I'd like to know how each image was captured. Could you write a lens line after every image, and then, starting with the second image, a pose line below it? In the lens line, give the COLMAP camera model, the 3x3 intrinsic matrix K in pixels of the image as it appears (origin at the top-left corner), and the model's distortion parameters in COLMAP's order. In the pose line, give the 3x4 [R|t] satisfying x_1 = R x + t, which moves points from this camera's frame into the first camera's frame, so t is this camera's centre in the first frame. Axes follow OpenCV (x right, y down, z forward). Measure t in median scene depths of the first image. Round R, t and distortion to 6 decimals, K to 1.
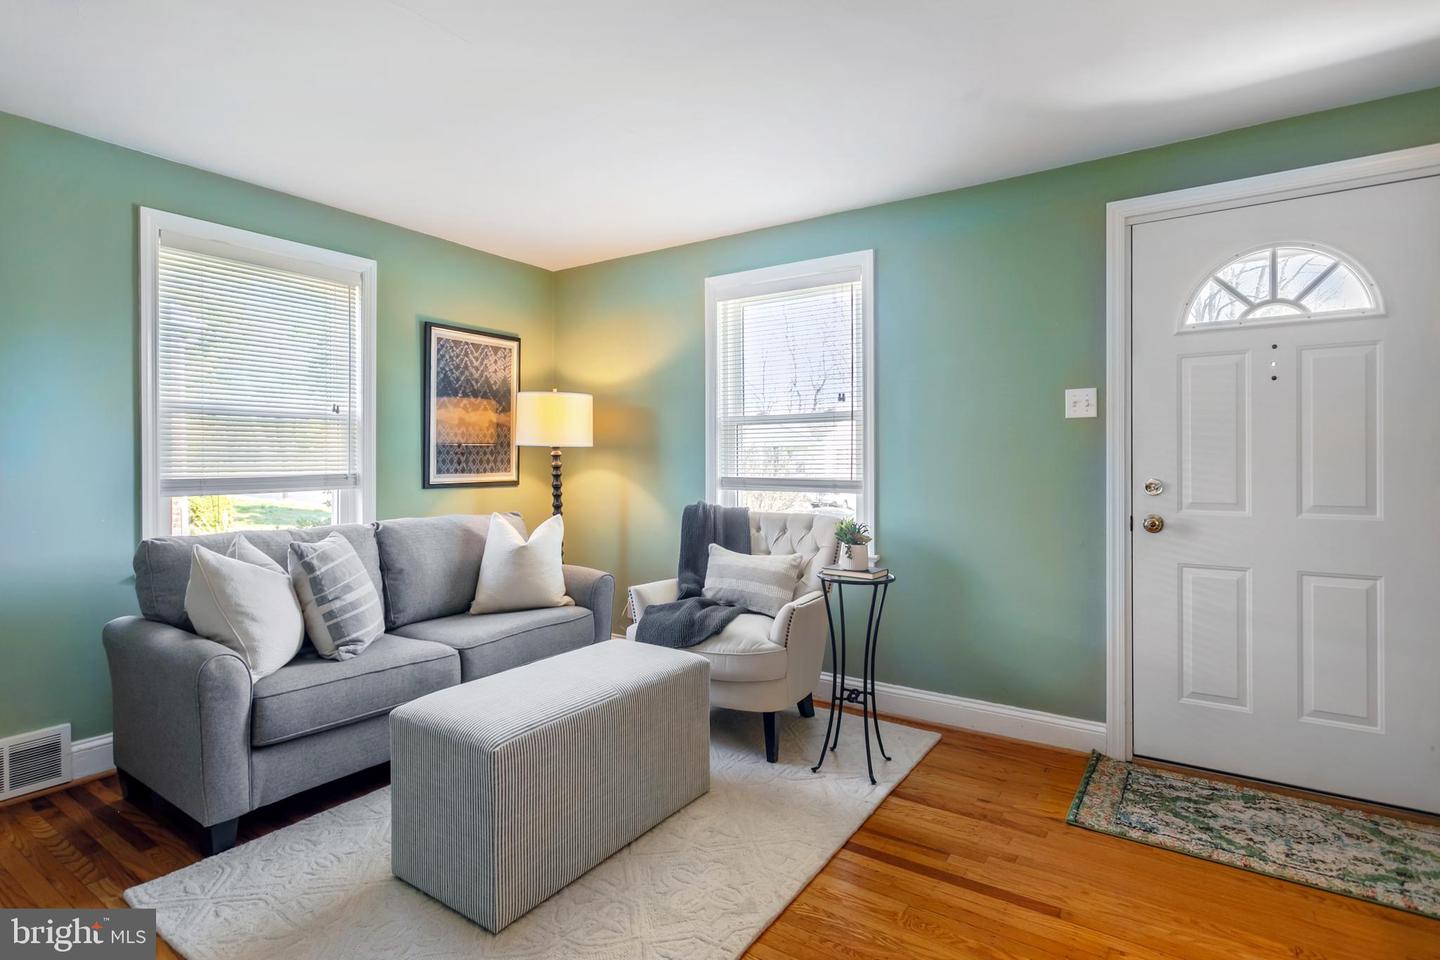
lens RADIAL K [[711.2, 0, 712.6], [0, 711.2, 469.4], [0, 0, 1]] dist [0.005739, 0.001113]
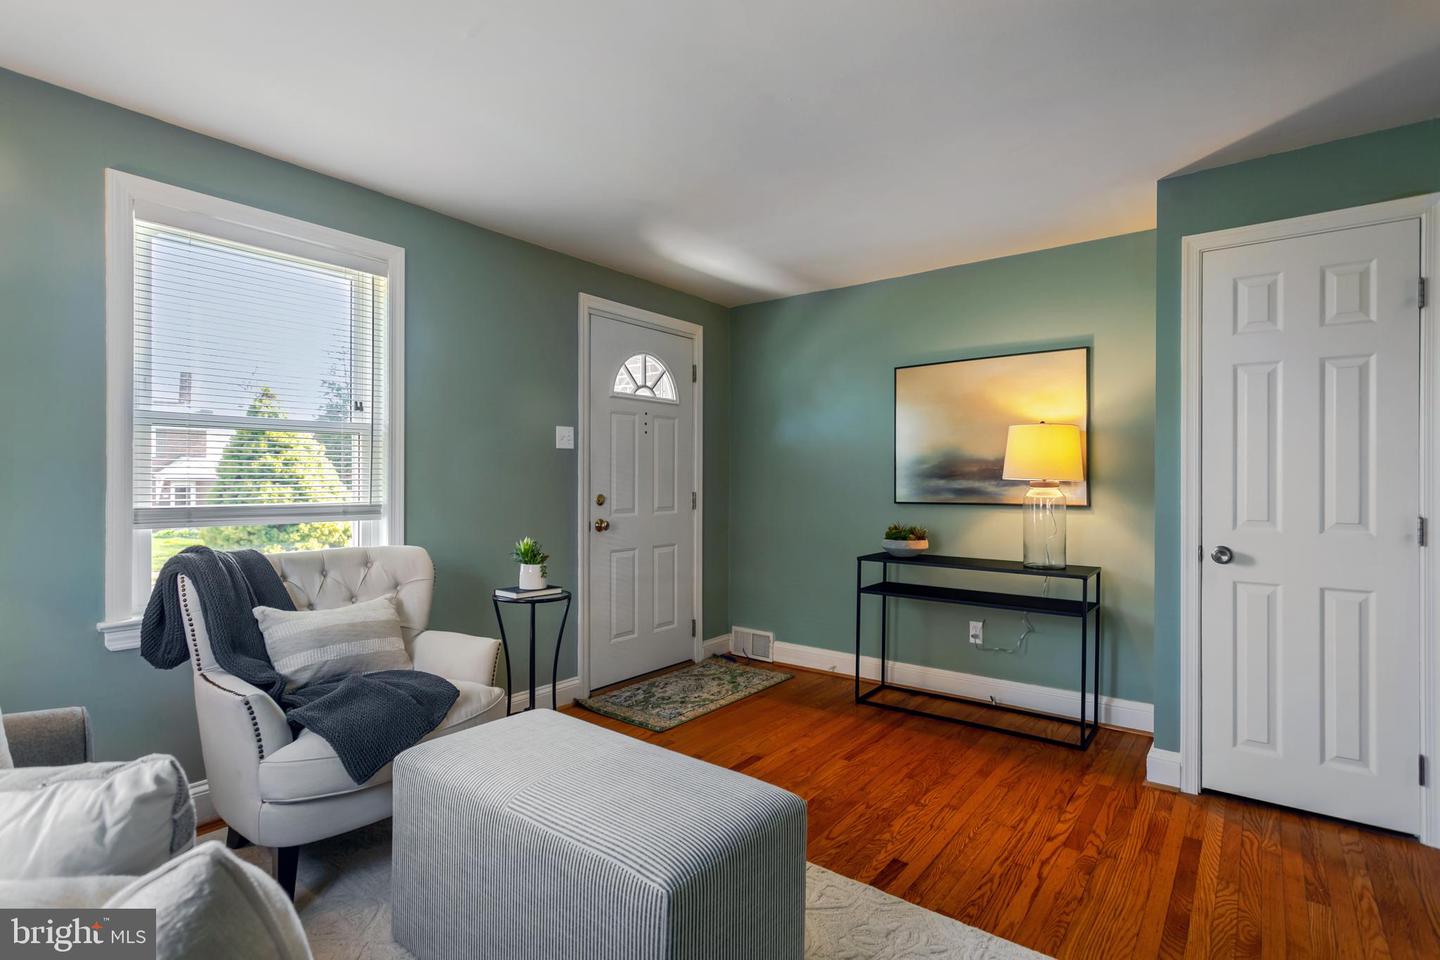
lens RADIAL K [[711.2, 0, 712.9], [0, 711.2, 479.5], [0, 0, 1]] dist [0.005739, 0.001113]
pose [[0.075379, -0.004193, 0.997146, -0.864381], [0.002982, 0.999988, 0.003979, -0.023366], [-0.997151, 0.002673, 0.075390, 0.718081]]
